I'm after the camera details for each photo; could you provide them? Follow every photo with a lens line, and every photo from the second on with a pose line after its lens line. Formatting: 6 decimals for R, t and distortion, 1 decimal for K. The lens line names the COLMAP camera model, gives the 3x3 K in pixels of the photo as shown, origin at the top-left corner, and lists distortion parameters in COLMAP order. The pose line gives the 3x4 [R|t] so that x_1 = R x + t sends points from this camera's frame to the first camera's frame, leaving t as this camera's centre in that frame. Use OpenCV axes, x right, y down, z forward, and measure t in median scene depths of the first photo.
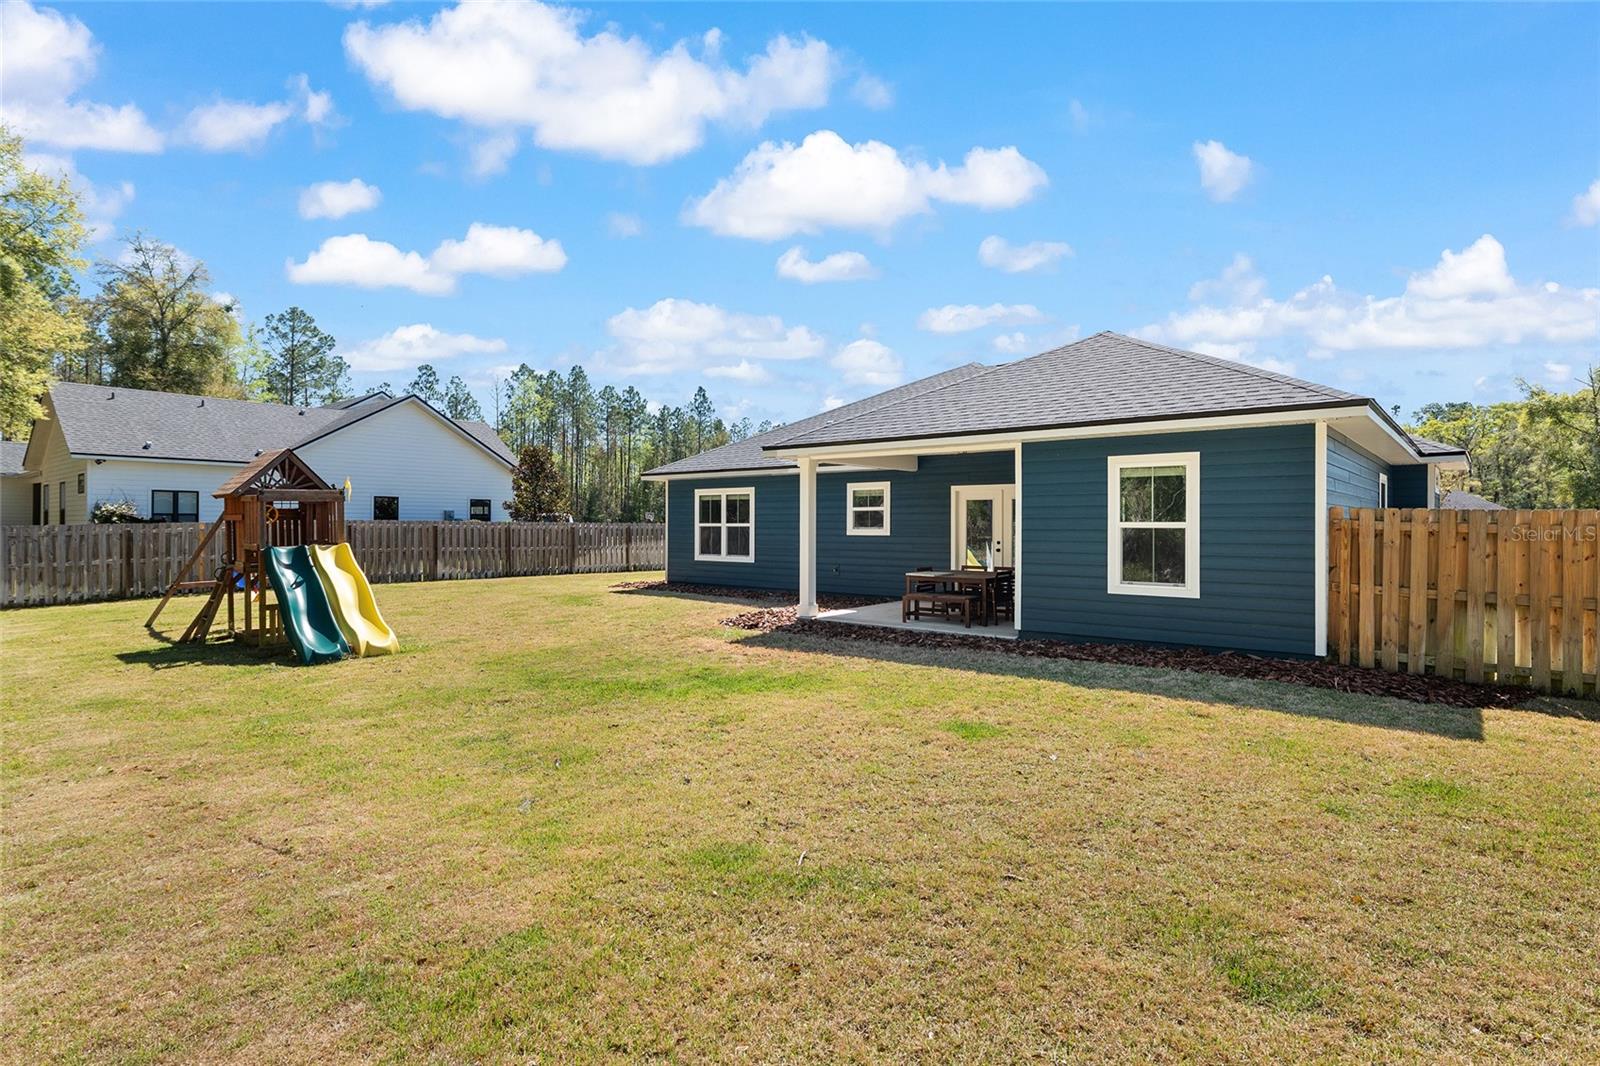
lens RADIAL K [[823.4, 0, 804.5], [0, 823.4, 523.6], [0, 0, 1]] dist [0.000715, -0.003040]
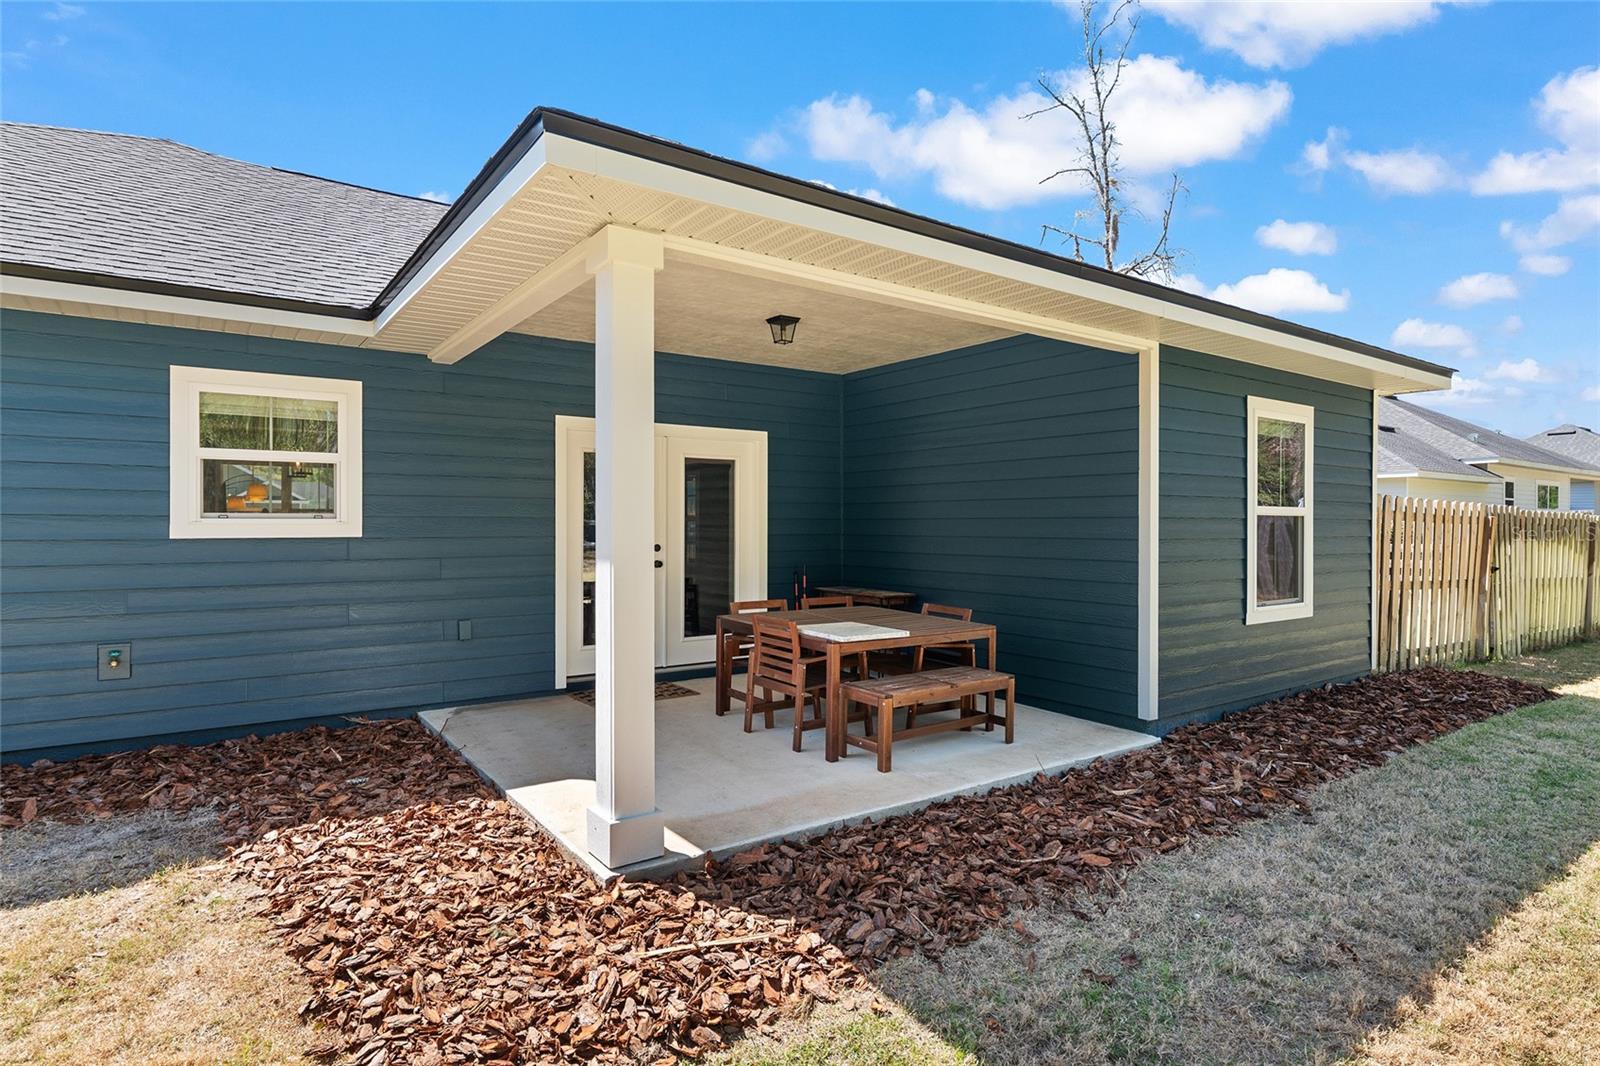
lens RADIAL K [[860.8, 0, 807.7], [0, 860.8, 538.7], [0, 0, 1]] dist [0.000957, 0.001672]
pose [[0.266988, -0.019052, 0.963512, -0.197523], [-0.006394, 0.999748, 0.021540, 0.006278], [-0.963679, -0.011911, 0.266799, 0.711249]]
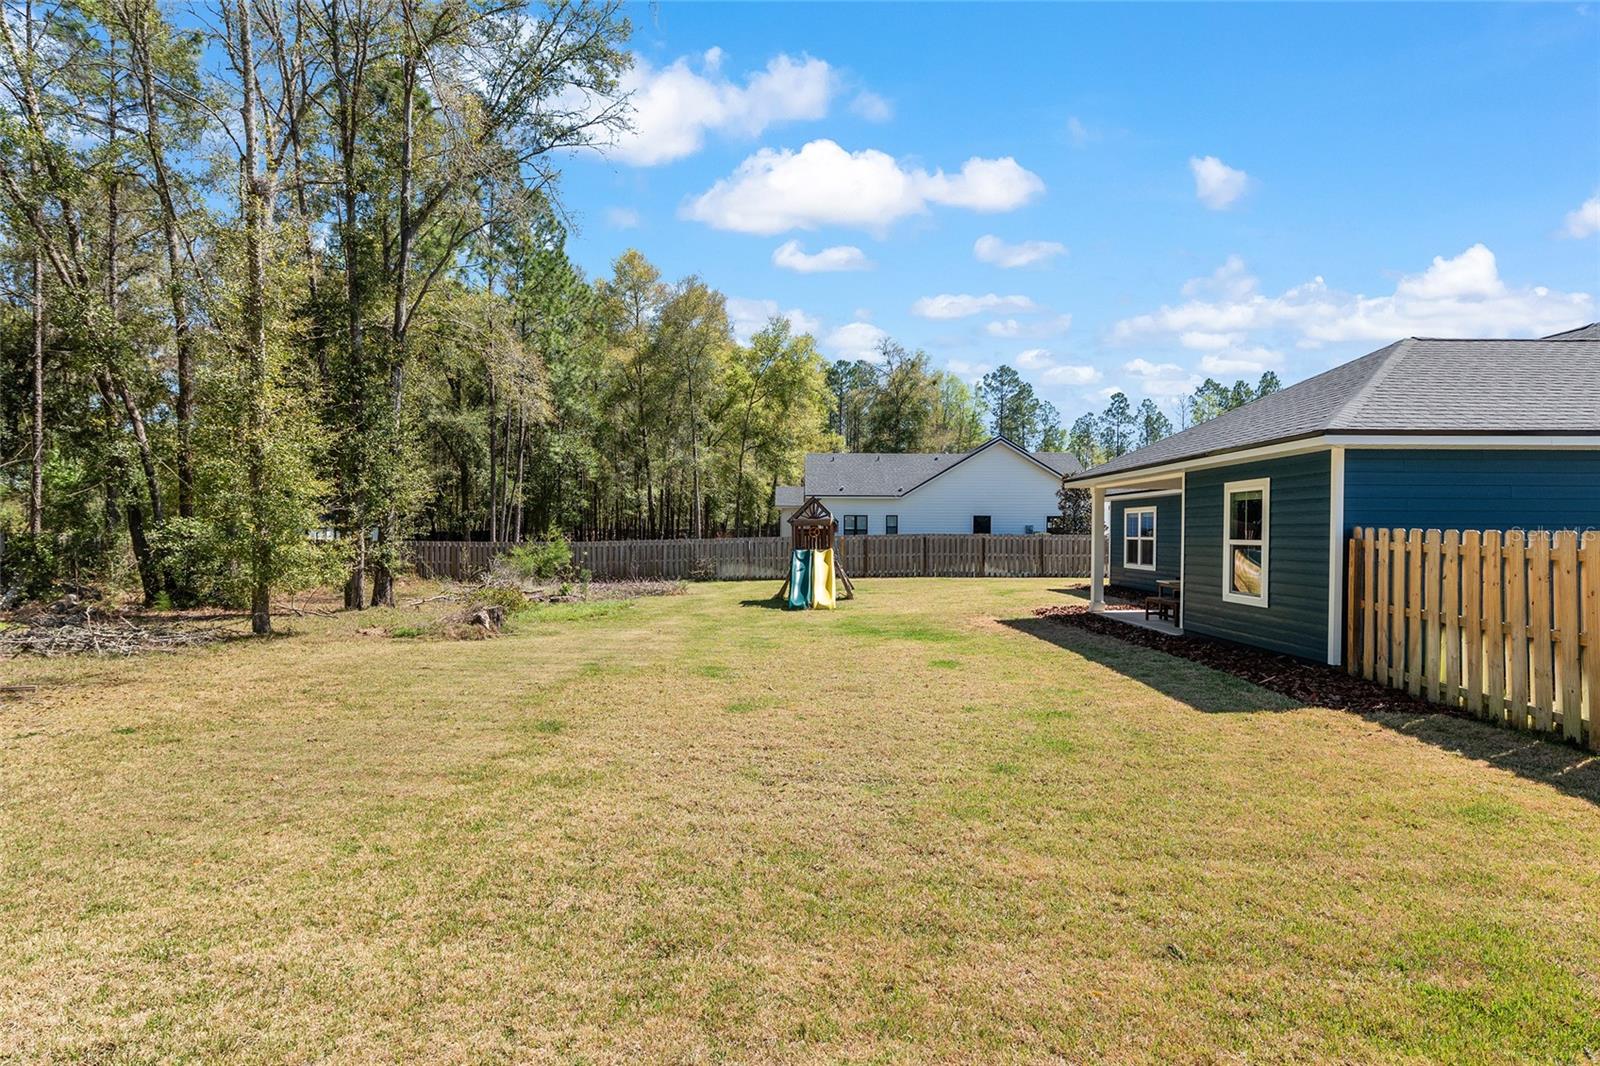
lens RADIAL K [[772.0, 0, 797.2], [0, 772.0, 540.8], [0, 0, 1]] dist [0.005096, 0.000777]
pose [[0.642313, 0.006870, -0.766411, 0.510695], [-0.000058, 0.999960, 0.008915, -0.005942], [0.766442, -0.005682, 0.642288, -0.102157]]
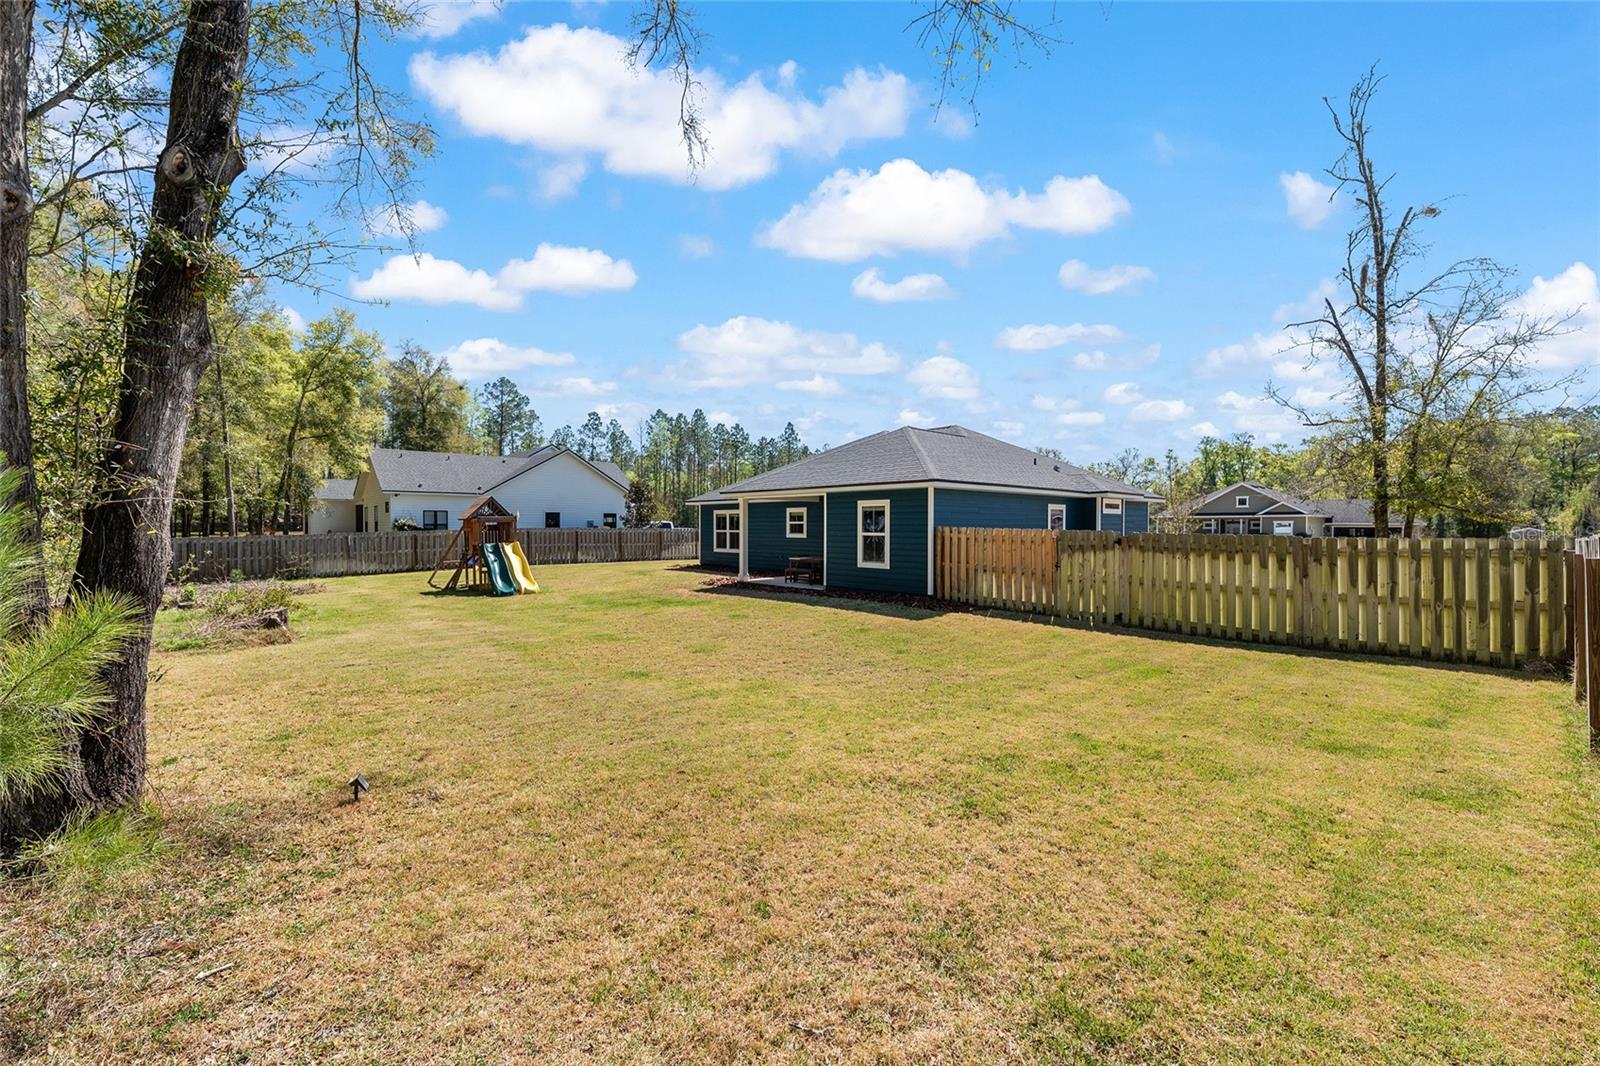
lens RADIAL K [[660.2, 0, 800.8], [0, 660.2, 539.0], [0, 0, 1]] dist [-0.013930, 0.000146]
pose [[0.990936, 0.000574, -0.134335, 0.280486], [0.002276, 0.999776, 0.021060, -0.012645], [0.134317, -0.021175, 0.990712, -0.411263]]
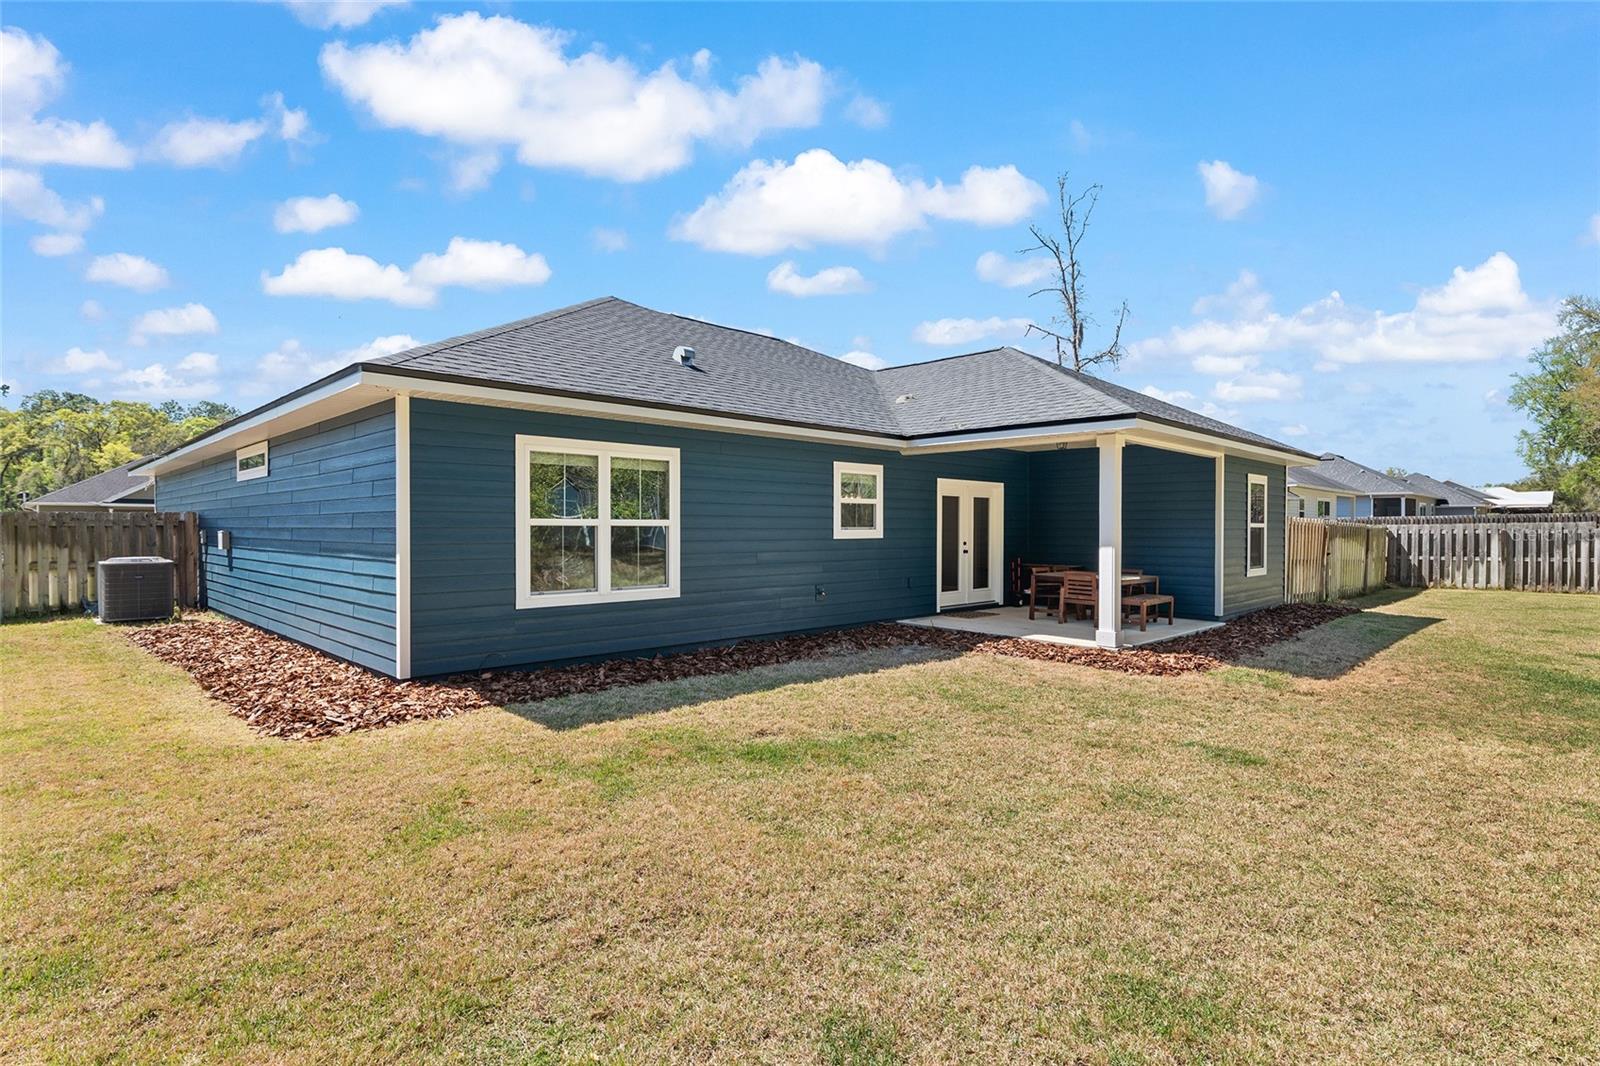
lens RADIAL K [[823.4, 0, 790.2], [0, 823.4, 543.2], [0, 0, 1]] dist [0.000715, -0.003040]
pose [[0.112004, -0.024435, 0.993407, -0.643270], [-0.007611, 0.999647, 0.025446, 0.001006], [-0.993679, -0.010411, 0.111779, 0.989559]]
